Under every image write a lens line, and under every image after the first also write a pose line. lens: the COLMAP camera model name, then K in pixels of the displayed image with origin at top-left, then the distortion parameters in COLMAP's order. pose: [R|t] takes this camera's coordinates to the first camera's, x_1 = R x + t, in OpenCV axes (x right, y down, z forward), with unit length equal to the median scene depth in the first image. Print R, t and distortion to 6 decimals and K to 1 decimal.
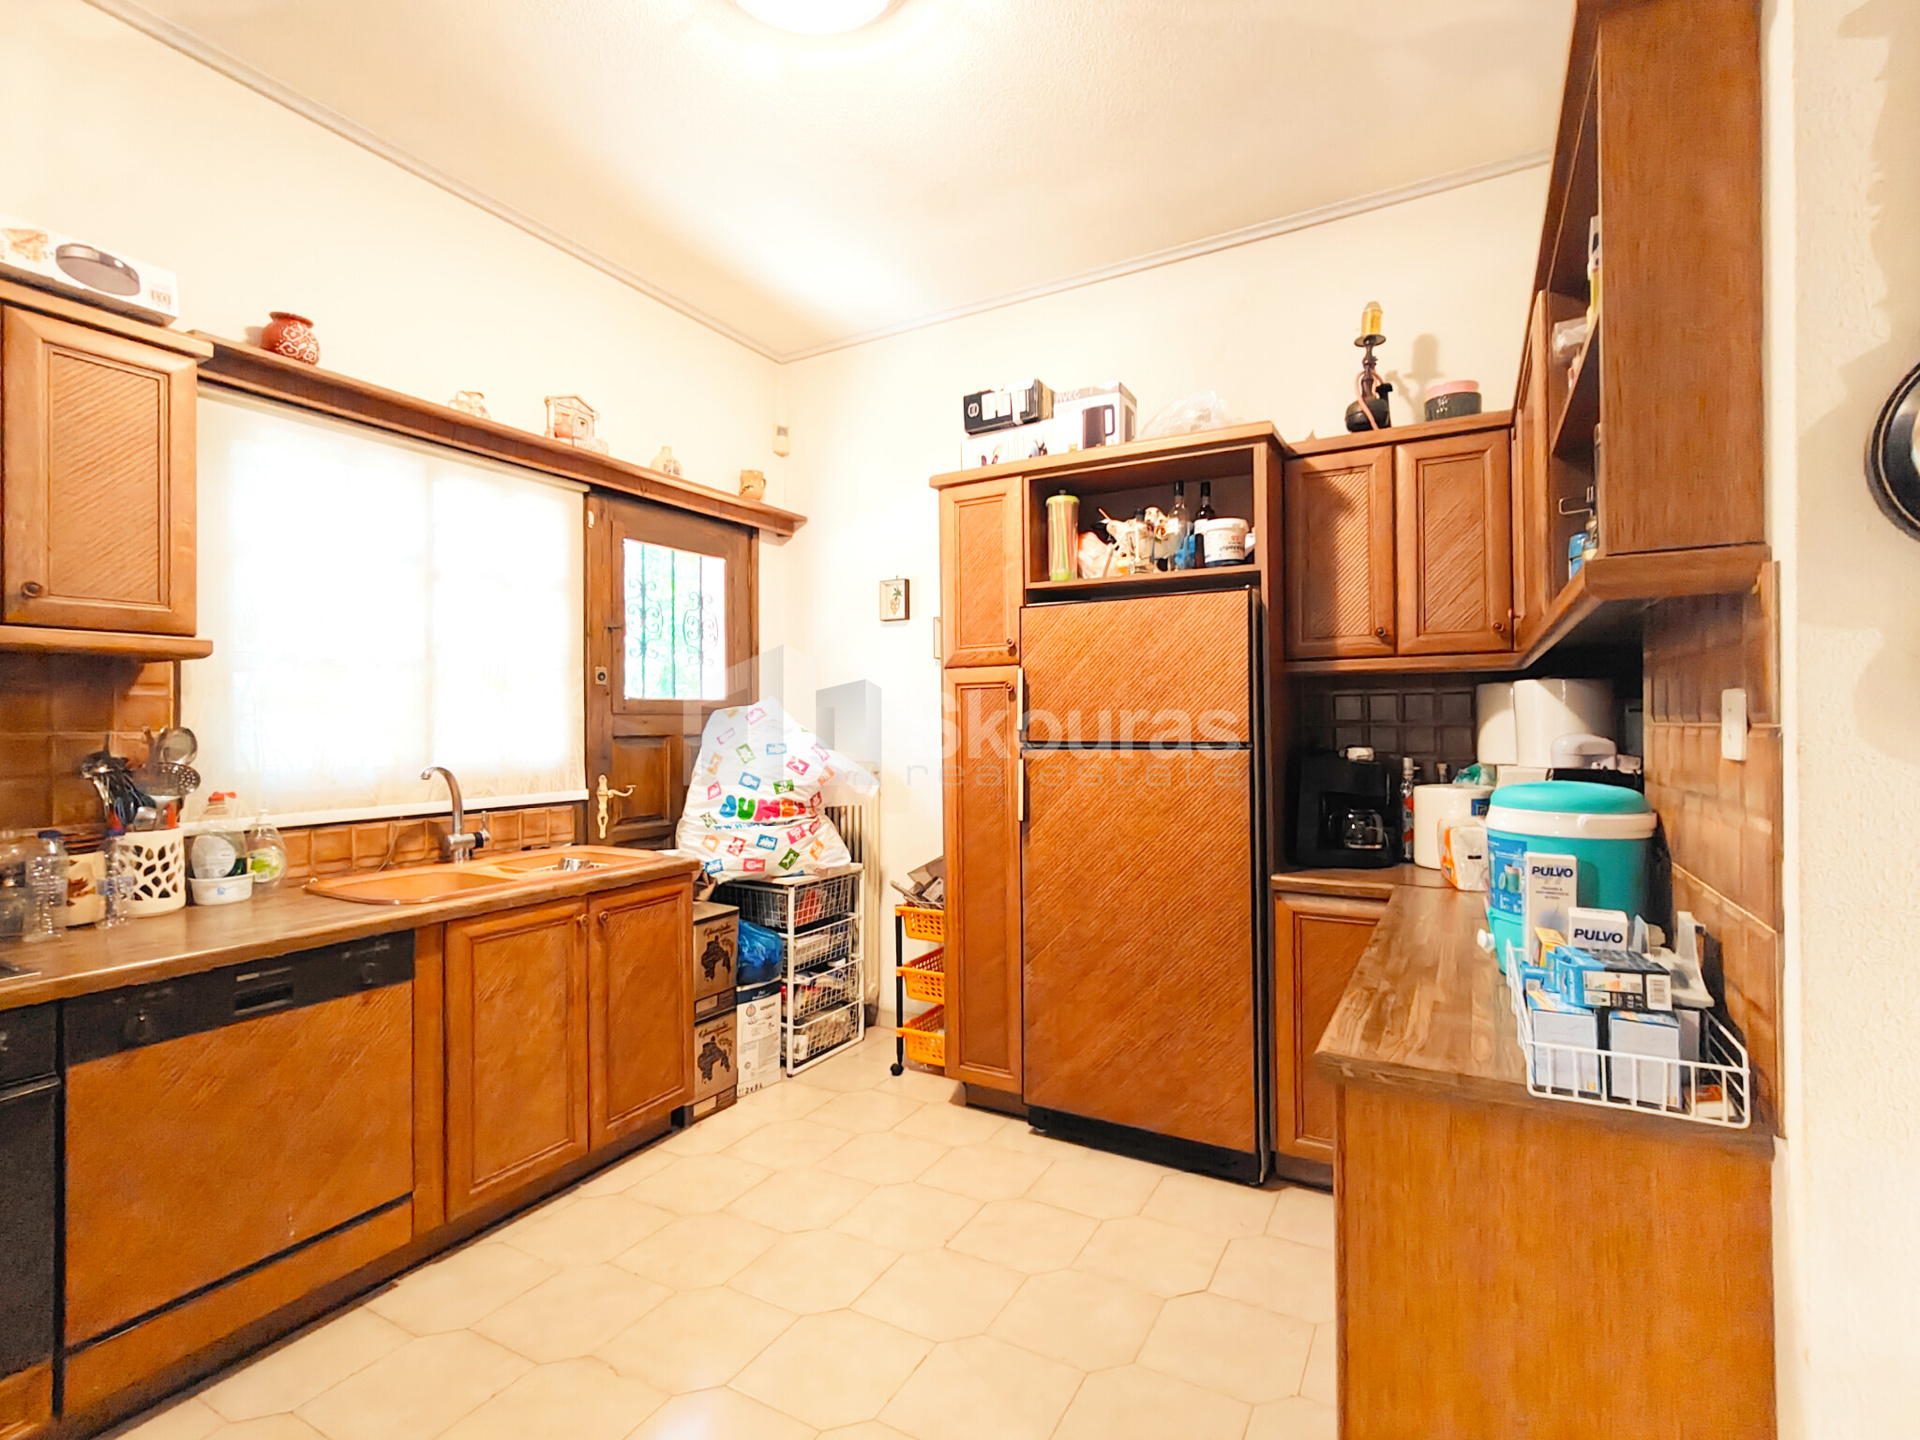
lens RADIAL K [[911.1, 0, 958.4], [0, 911.1, 721.0], [0, 0, 1]] dist [0.008414, -0.000825]
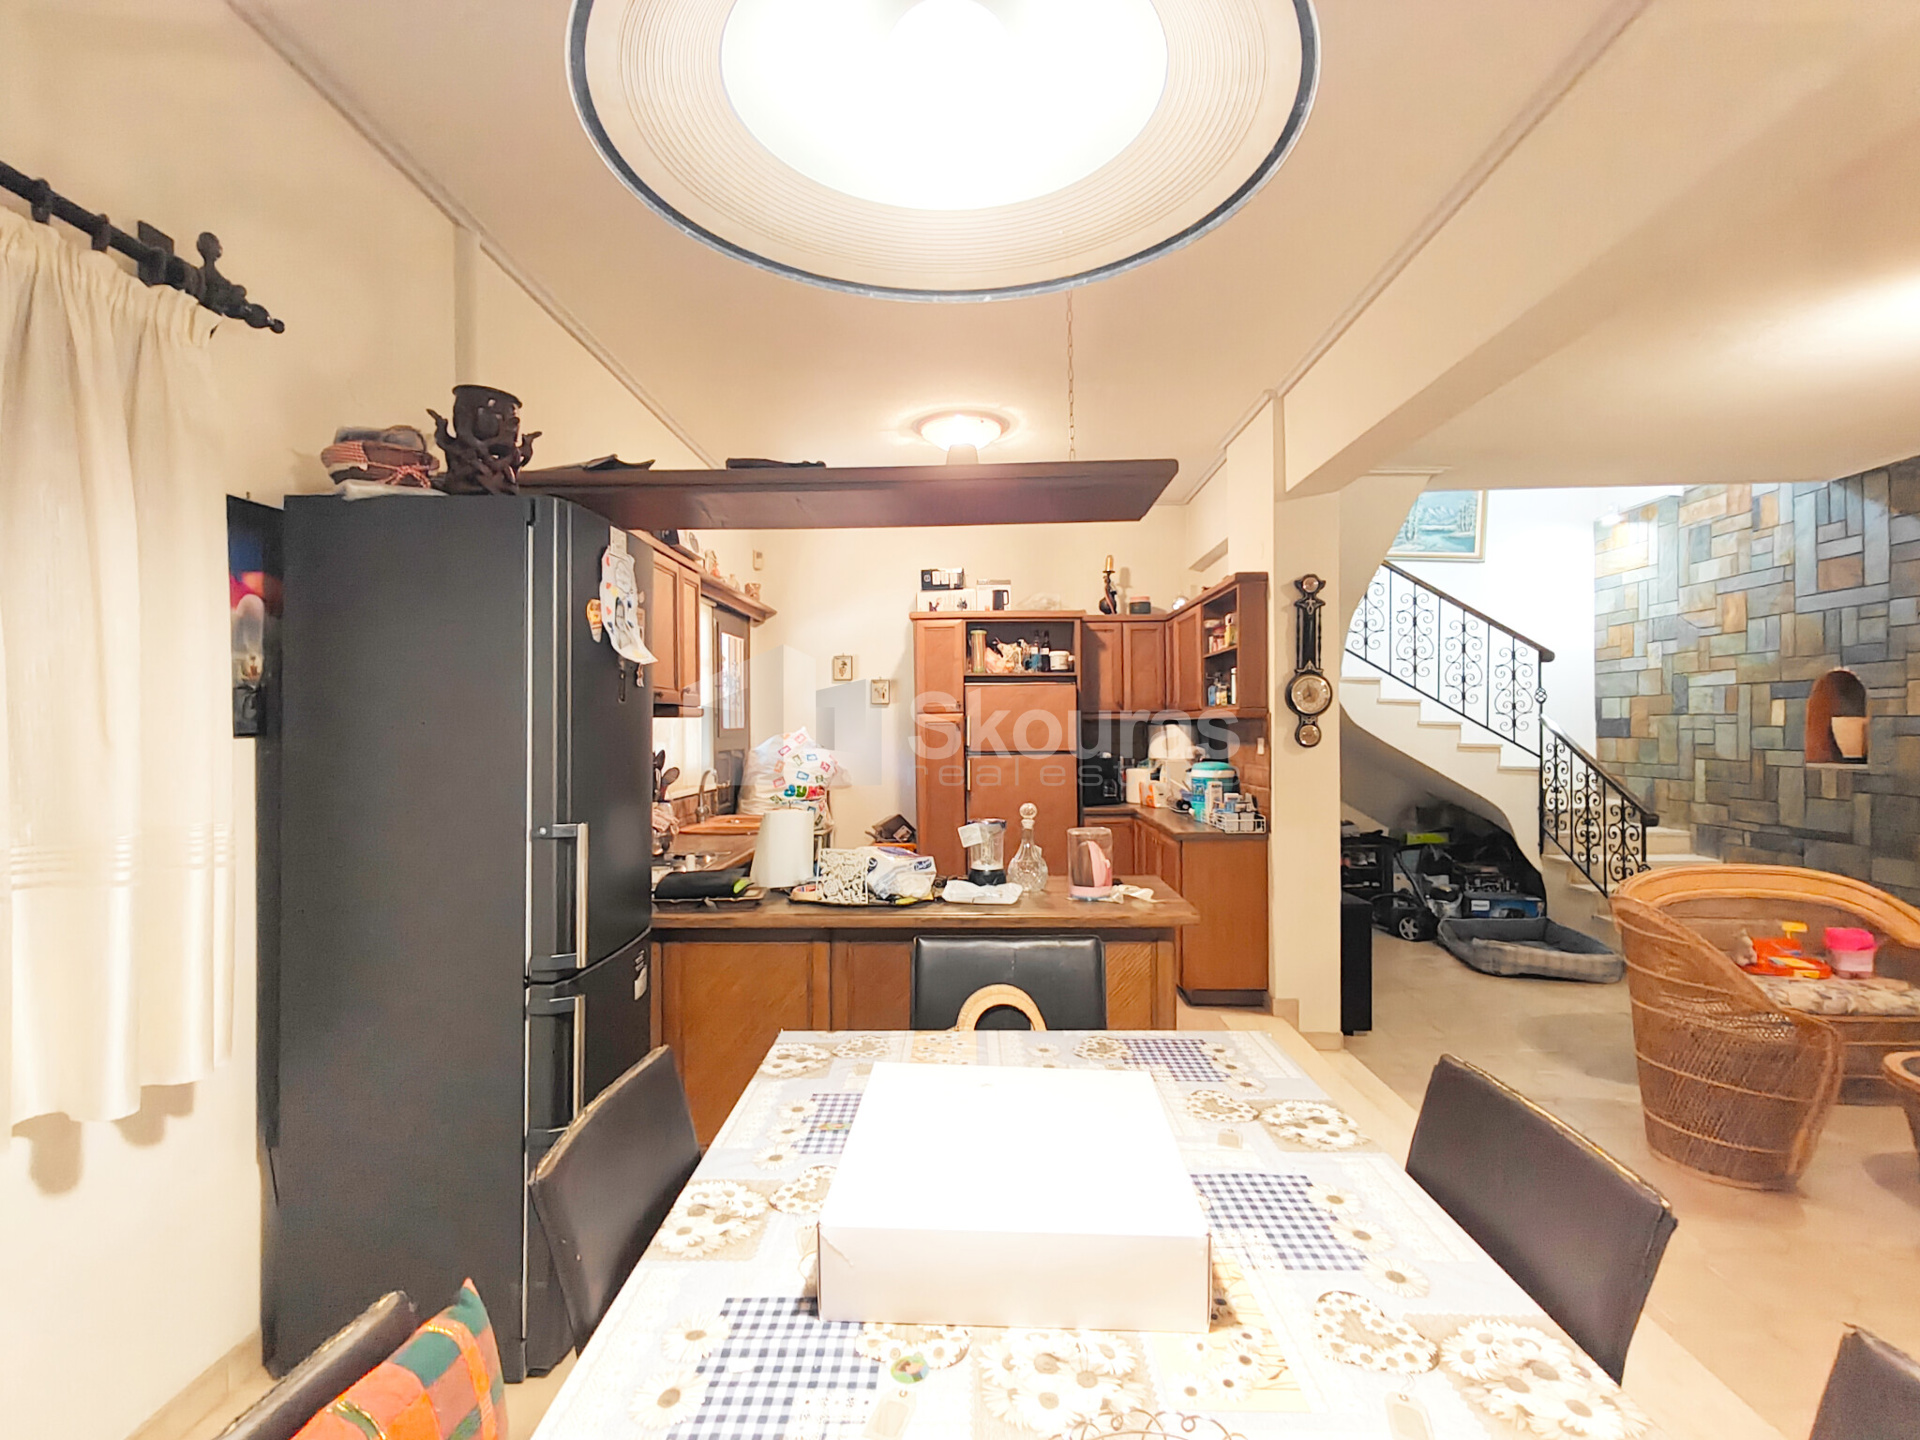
lens RADIAL K [[911.1, 0, 962.1], [0, 911.1, 724.6], [0, 0, 1]] dist [0.008414, -0.000825]
pose [[0.886380, 0.001219, 0.462957, -0.904163], [0.000371, 0.999994, -0.003343, -0.031554], [-0.462959, 0.003135, 0.886374, -0.817746]]
